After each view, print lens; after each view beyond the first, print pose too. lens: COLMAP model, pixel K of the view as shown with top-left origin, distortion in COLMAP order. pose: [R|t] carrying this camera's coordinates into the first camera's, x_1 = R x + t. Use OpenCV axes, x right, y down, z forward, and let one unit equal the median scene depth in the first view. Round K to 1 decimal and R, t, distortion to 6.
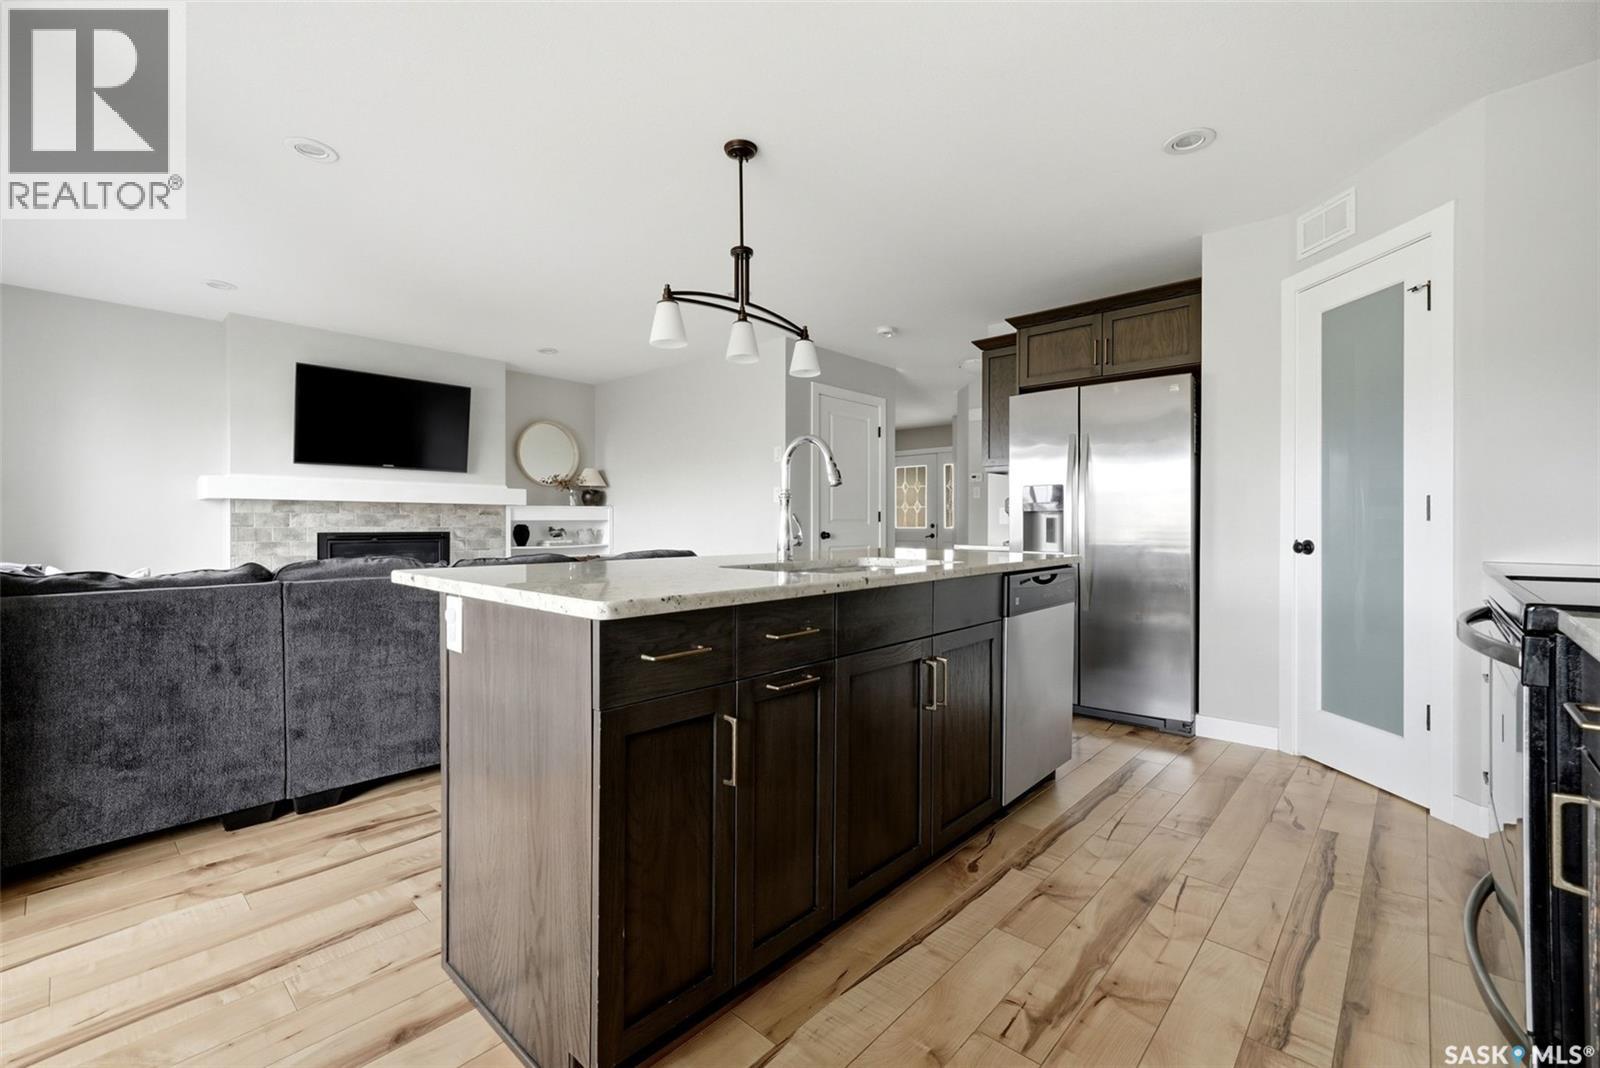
lens RADIAL K [[658.6, 0, 798.3], [0, 658.6, 522.1], [0, 0, 1]] dist [0.002659, 0.000150]
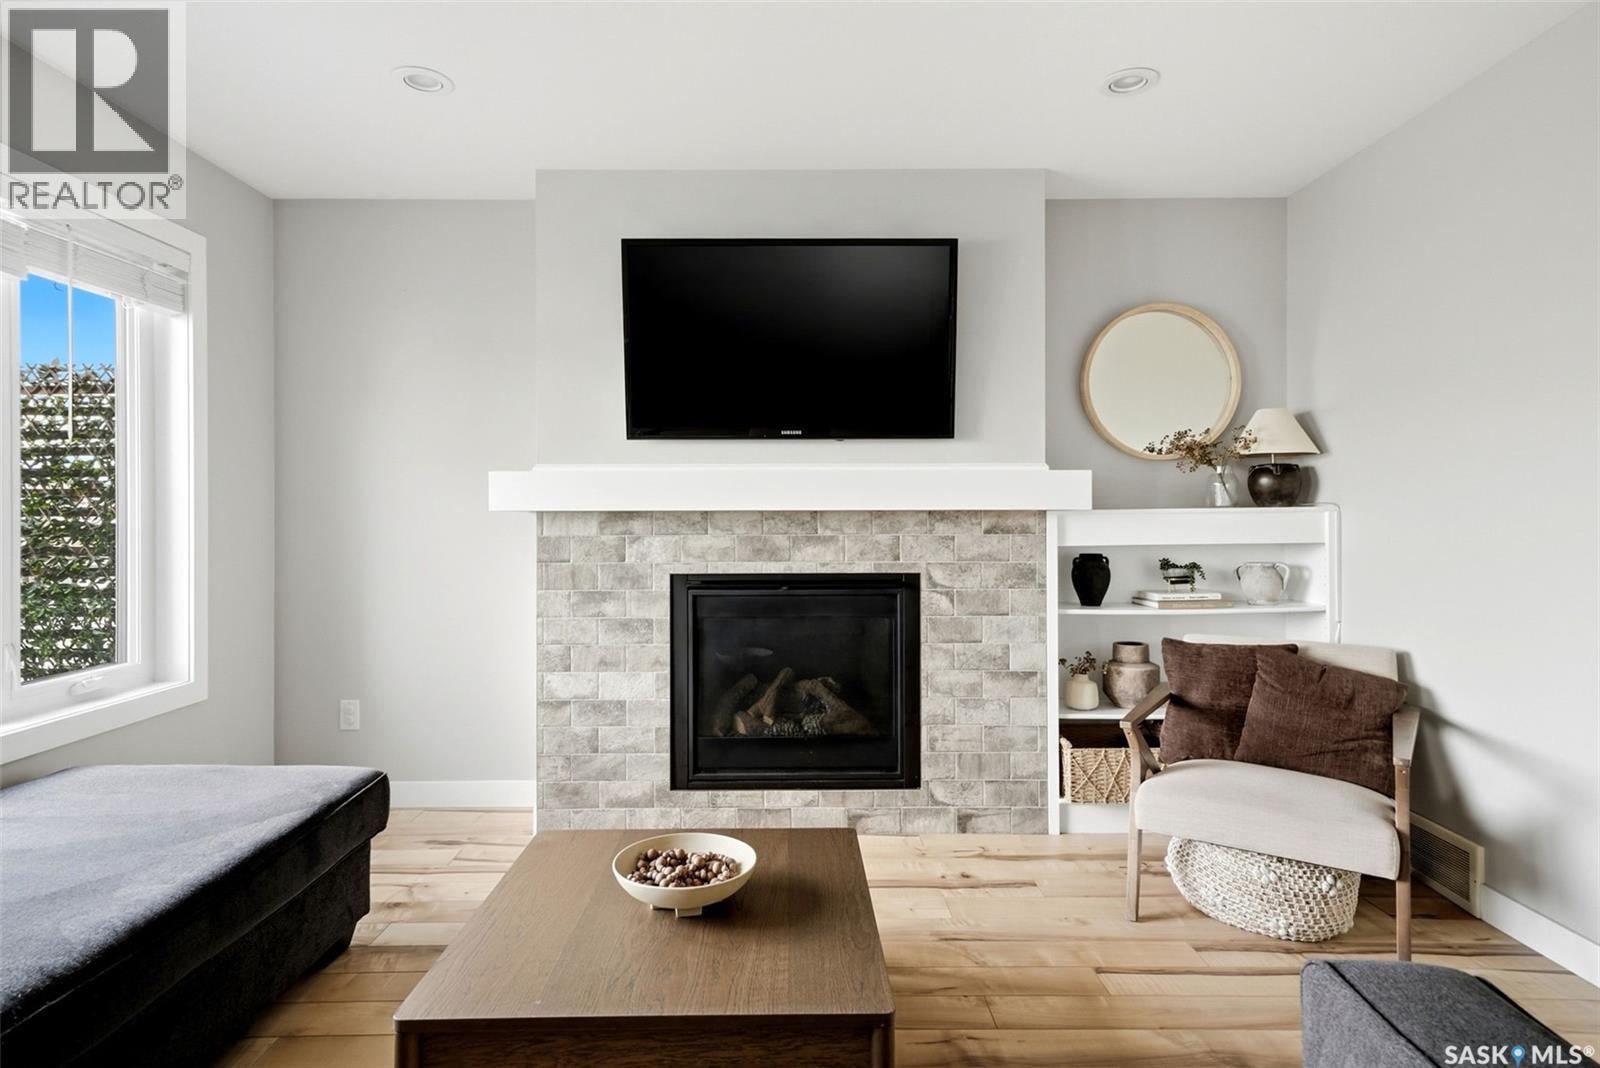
lens RADIAL K [[830.4, 0, 798.1], [0, 830.4, 523.1], [0, 0, 1]] dist [0.002047, -0.000085]
pose [[0.657620, -0.001415, -0.753349, -0.148014], [0.005270, 0.999982, 0.002722, -0.019506], [0.753332, -0.005760, 0.657616, 0.529763]]
